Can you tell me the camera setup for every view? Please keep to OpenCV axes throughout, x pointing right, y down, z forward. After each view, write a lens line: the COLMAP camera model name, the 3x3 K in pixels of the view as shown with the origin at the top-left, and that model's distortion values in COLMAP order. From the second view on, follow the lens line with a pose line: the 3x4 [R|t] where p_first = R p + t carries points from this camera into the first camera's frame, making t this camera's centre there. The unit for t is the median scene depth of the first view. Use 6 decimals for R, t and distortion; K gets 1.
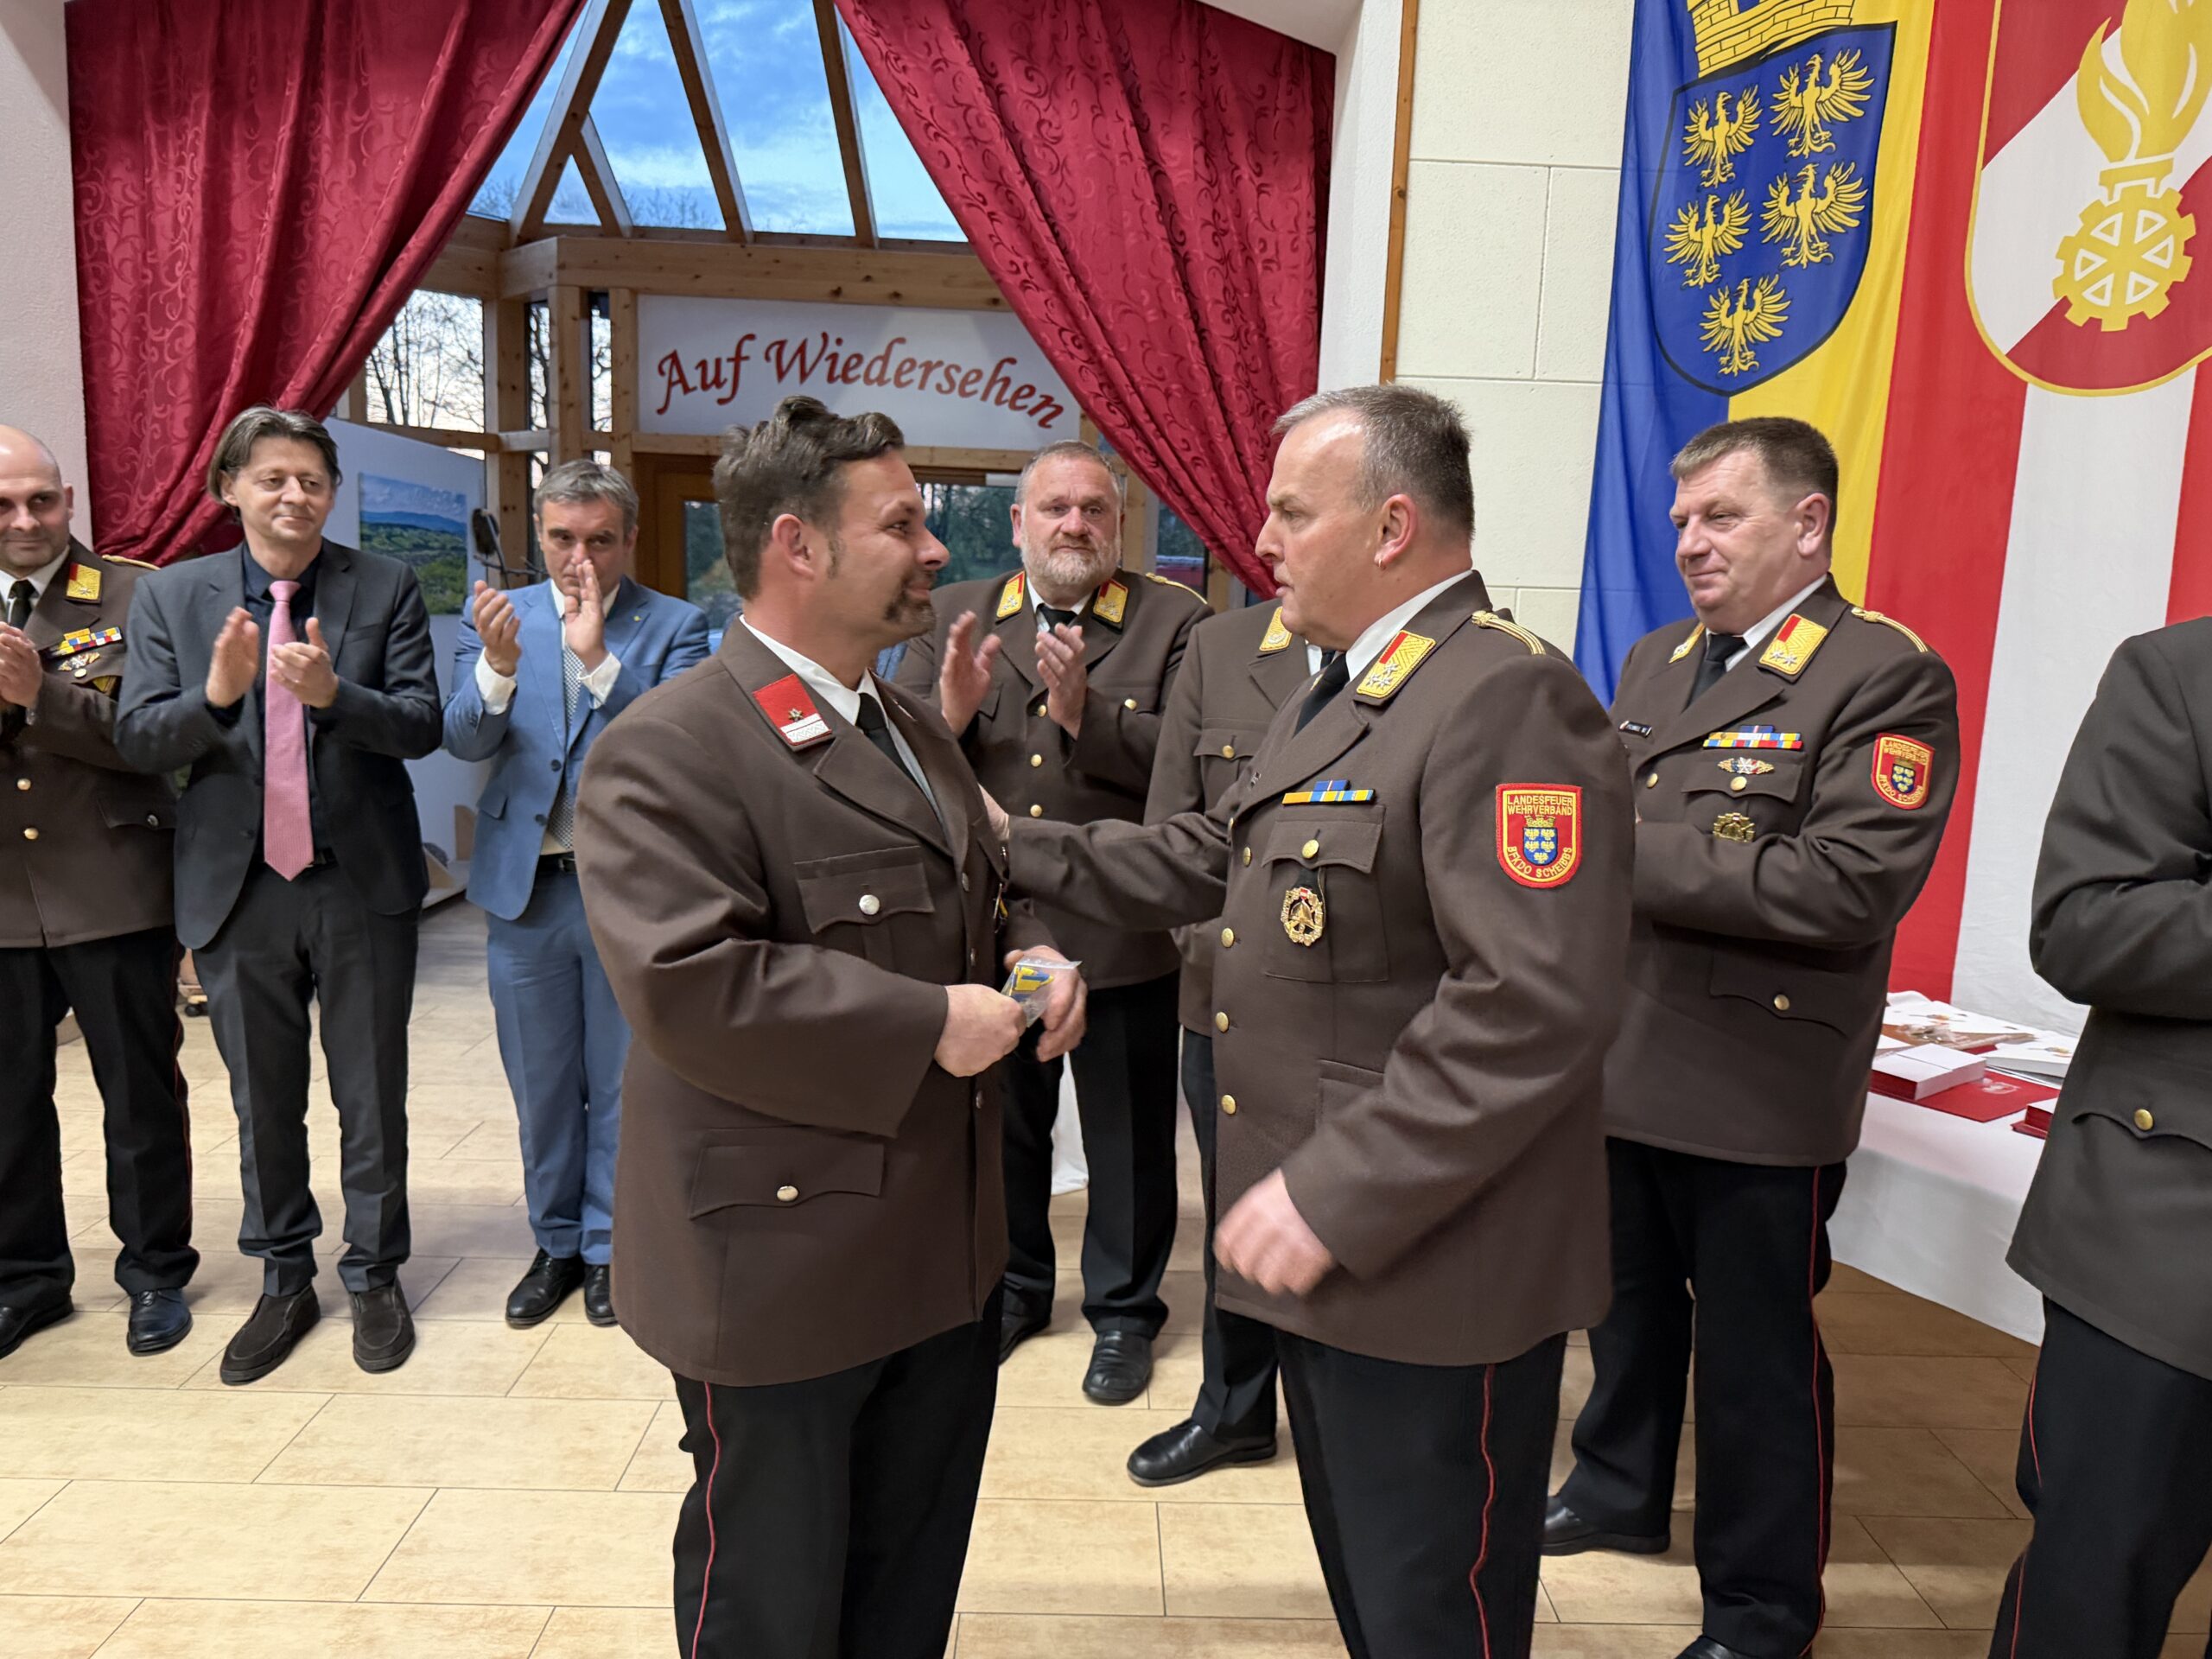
lens RADIAL K [[1555.1, 0, 1124.5], [0, 1555.1, 834.0], [0, 0, 1]] dist [0.045824, -0.059815]
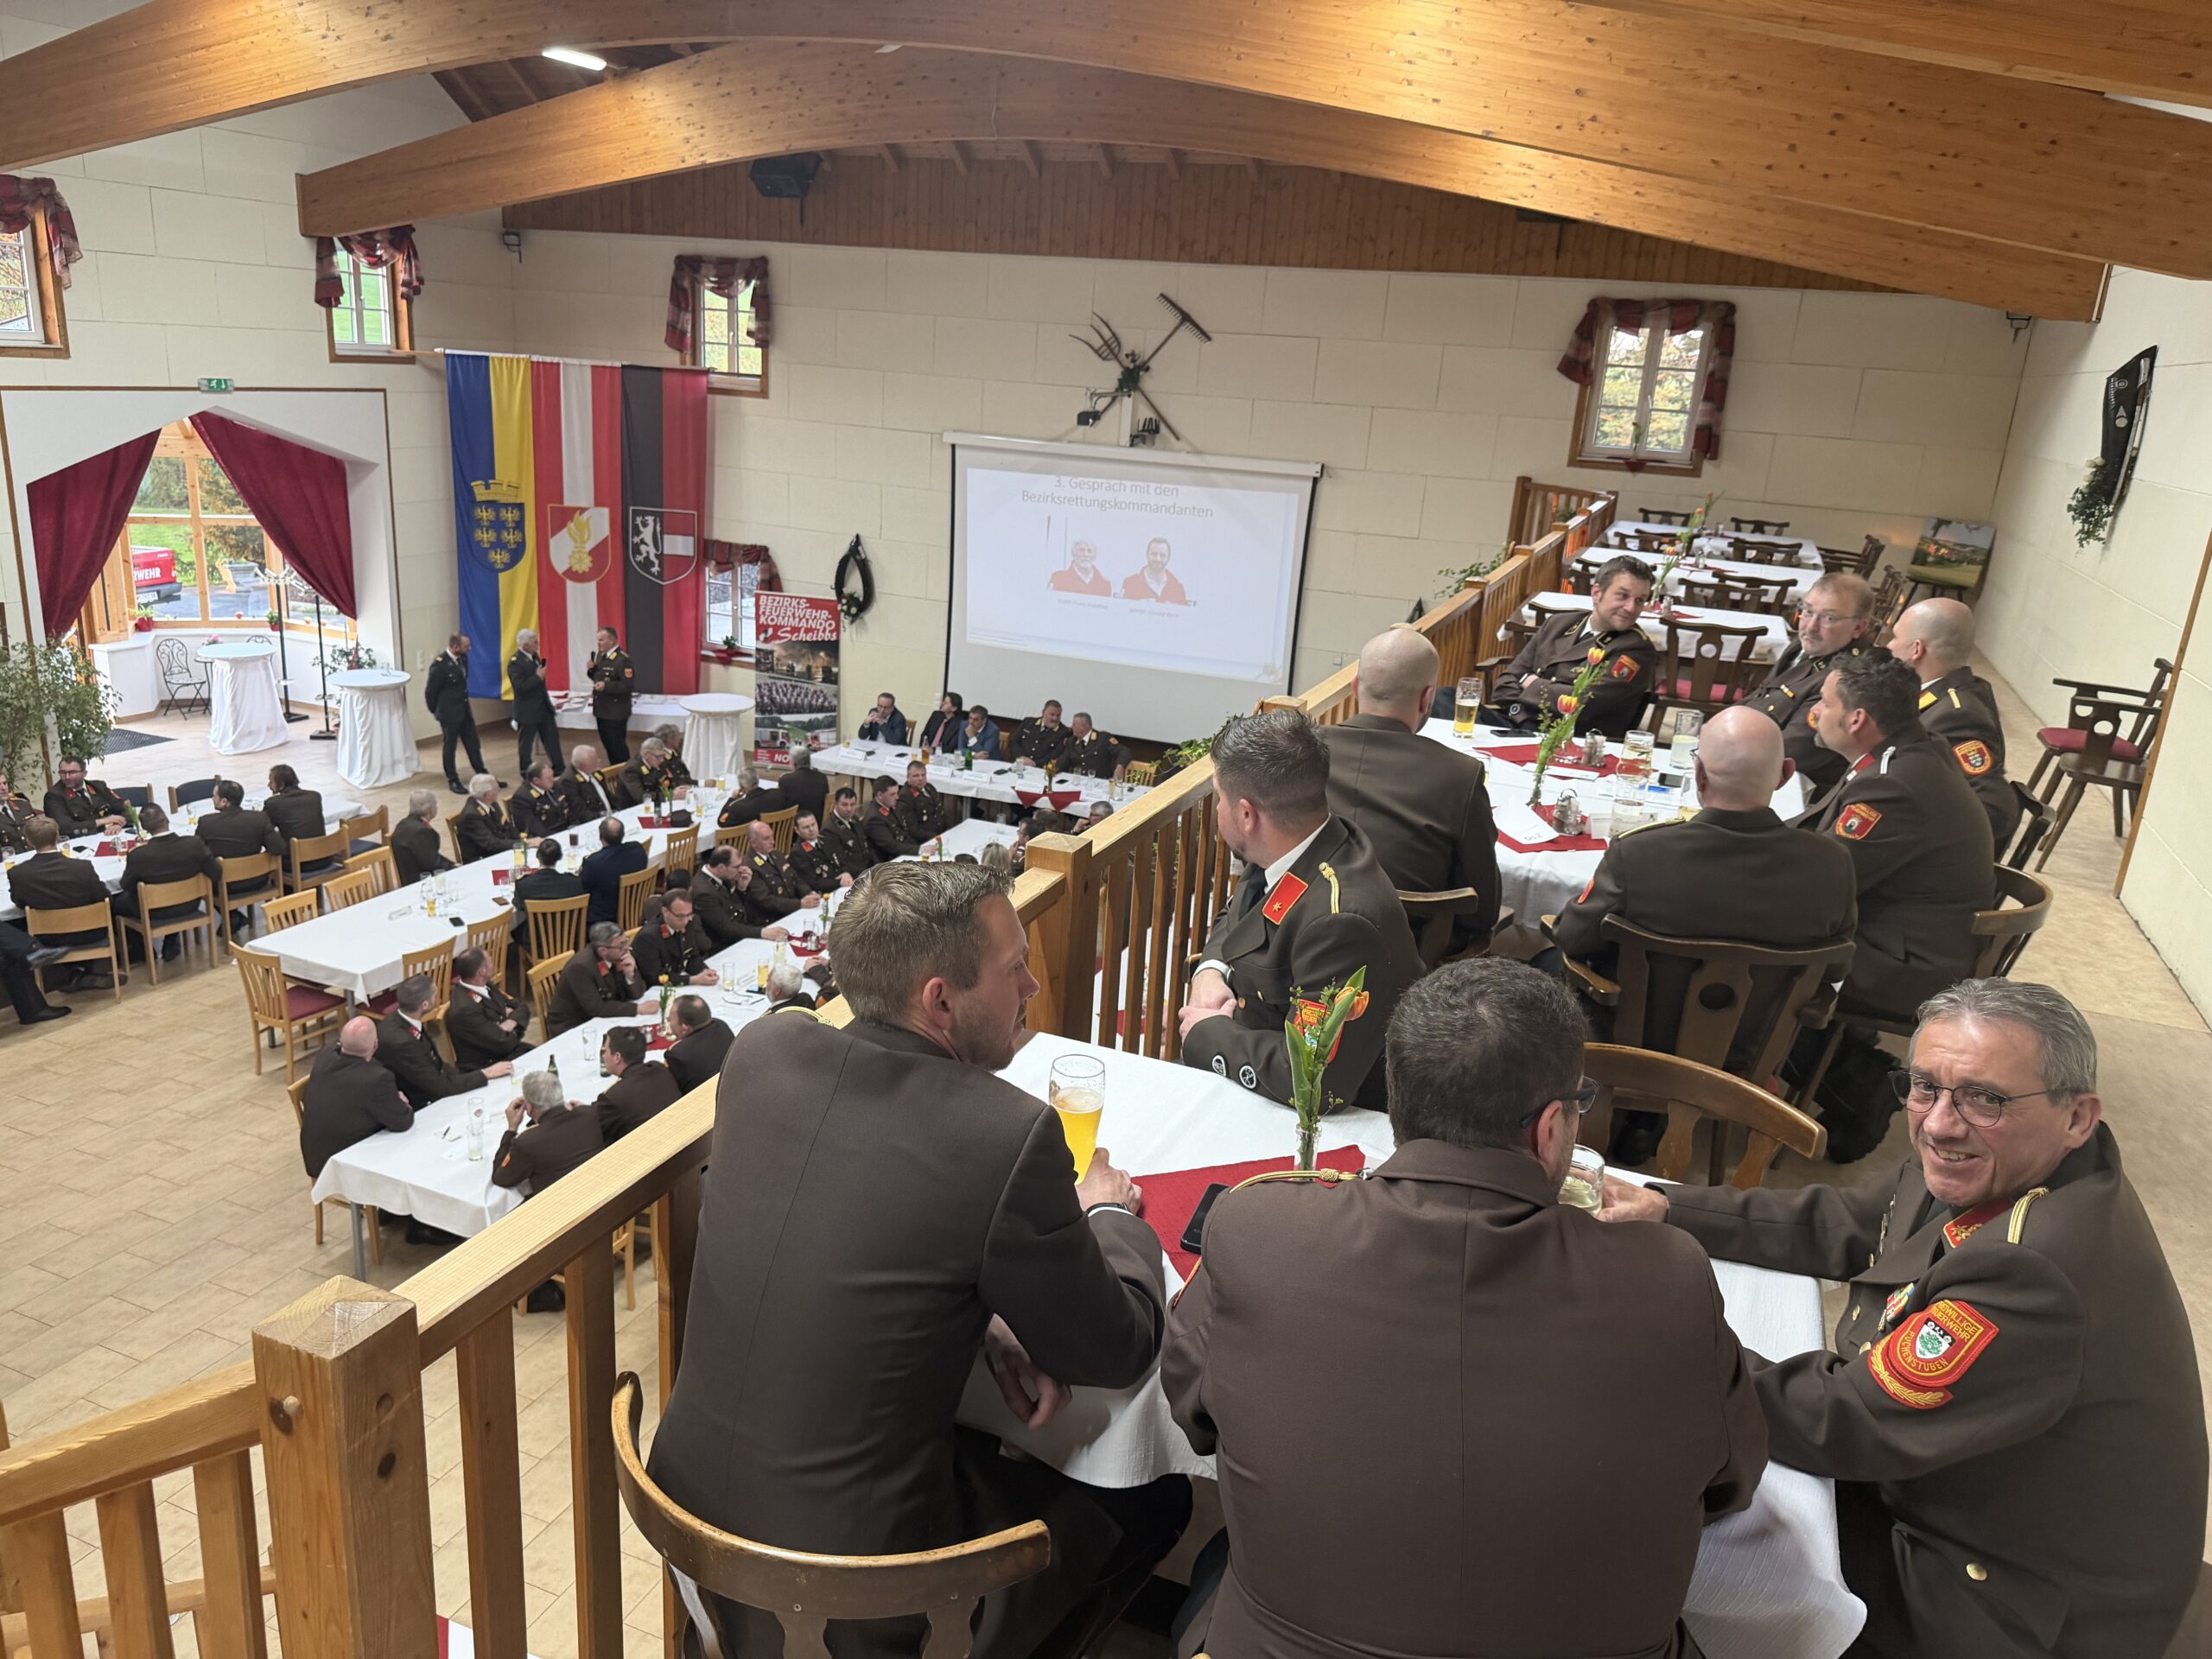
lens RADIAL K [[1554.4, 0, 1106.0], [0, 1554.4, 829.5], [0, 0, 1]] dist [0.175802, -0.379723]
pose [[0.403372, -0.274122, 0.873011, -2.470283], [0.085809, 0.961200, 0.262166, -0.480406], [-0.911004, -0.030838, 0.411243, -2.009491]]
